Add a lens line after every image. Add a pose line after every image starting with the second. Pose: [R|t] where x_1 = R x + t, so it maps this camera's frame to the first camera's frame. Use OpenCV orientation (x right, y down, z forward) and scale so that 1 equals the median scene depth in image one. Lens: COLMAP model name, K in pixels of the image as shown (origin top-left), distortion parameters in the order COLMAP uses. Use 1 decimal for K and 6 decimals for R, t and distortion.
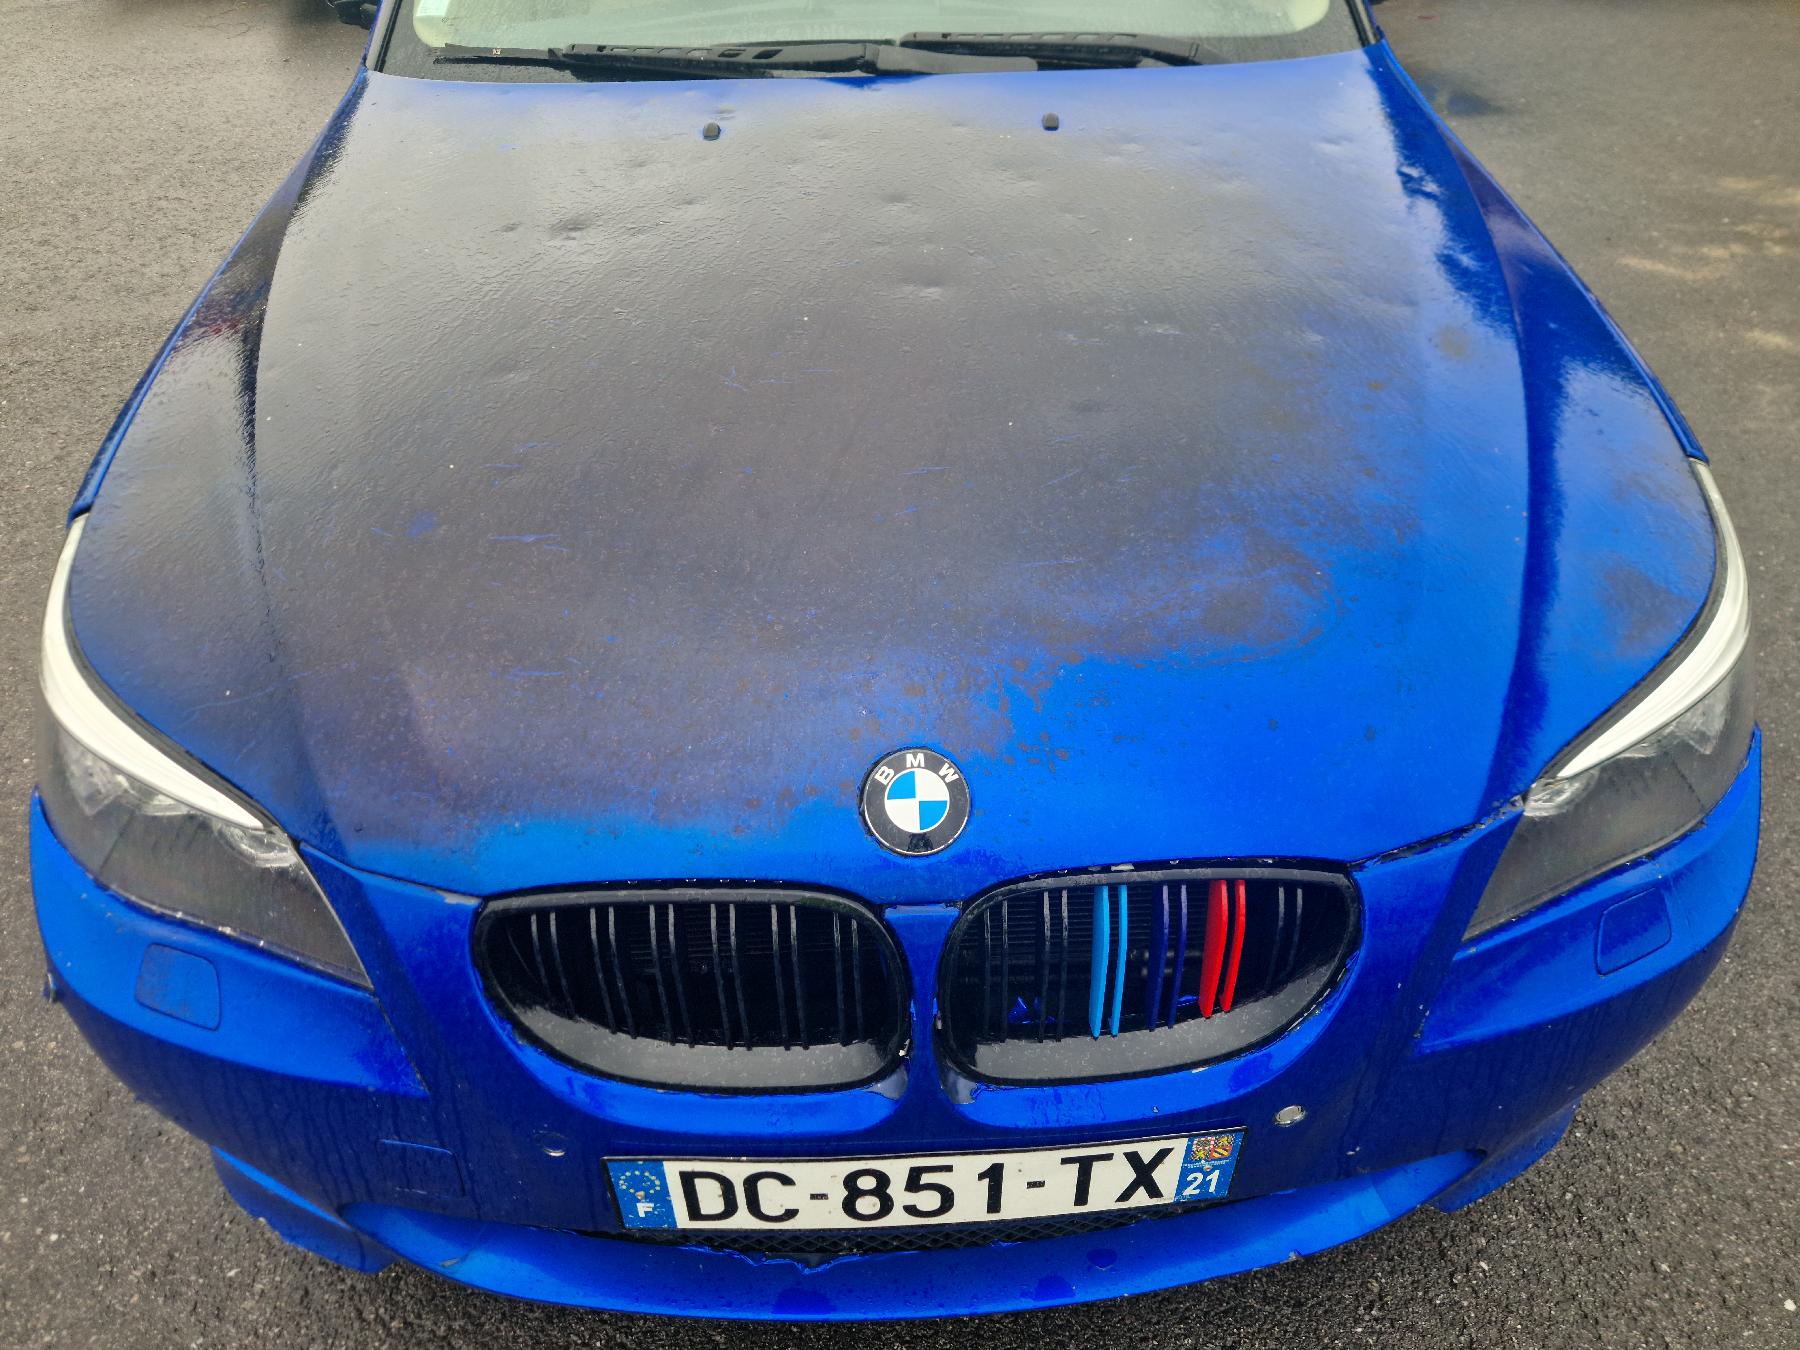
lens RADIAL K [[1213.1, 0, 908.5], [0, 1213.1, 665.0], [0, 0, 1]] dist [0.060978, -0.040557]
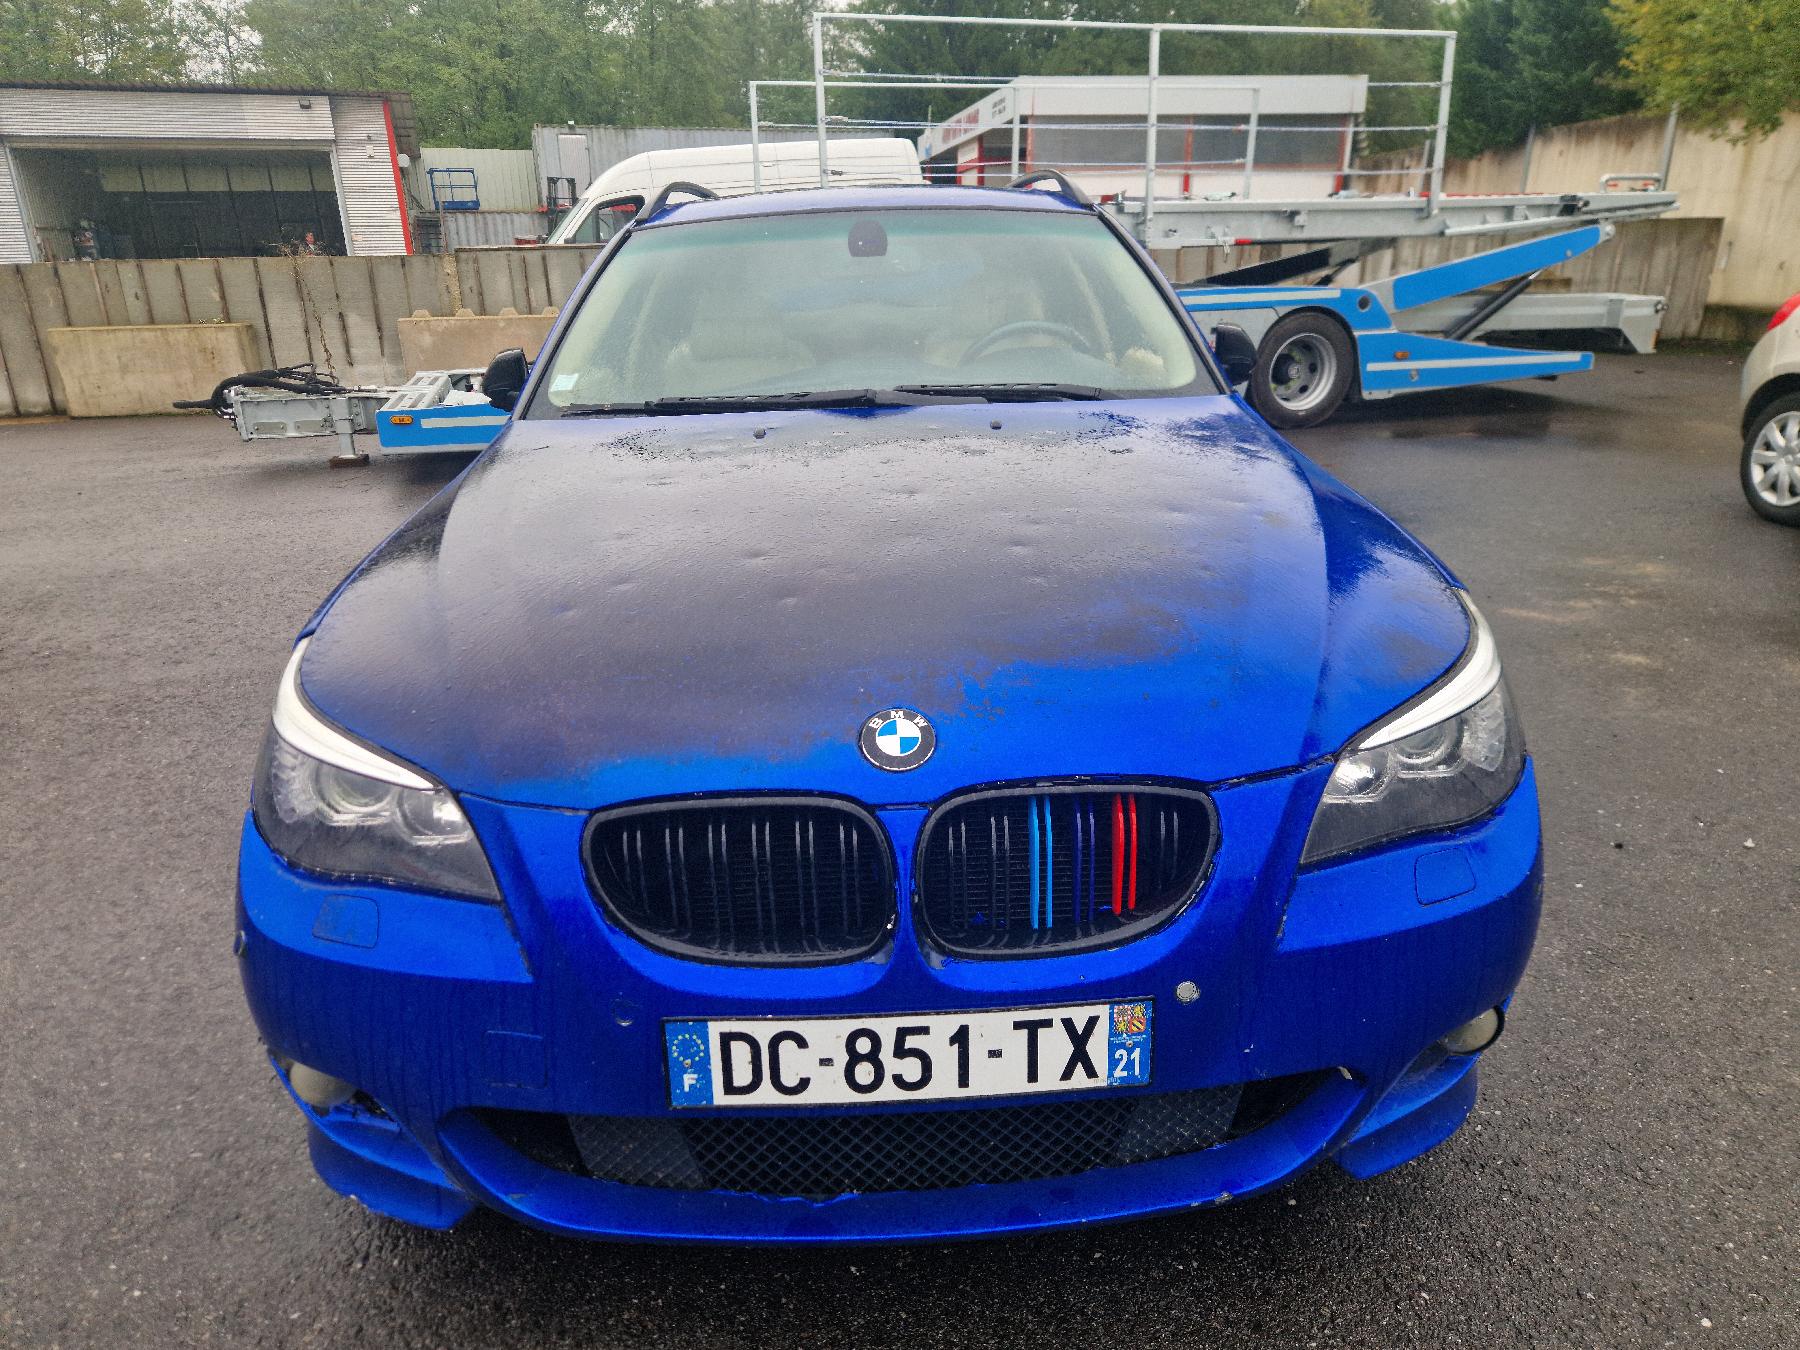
lens RADIAL K [[1195.4, 0, 900.0], [0, 1195.4, 675.0], [0, 0, 1]] dist [0.087323, -0.063737]
pose [[0.999842, -0.013833, -0.011130, 0.019605], [0.009050, 0.936397, -0.350825, 0.410315], [0.015275, 0.350669, 0.936375, -0.267984]]
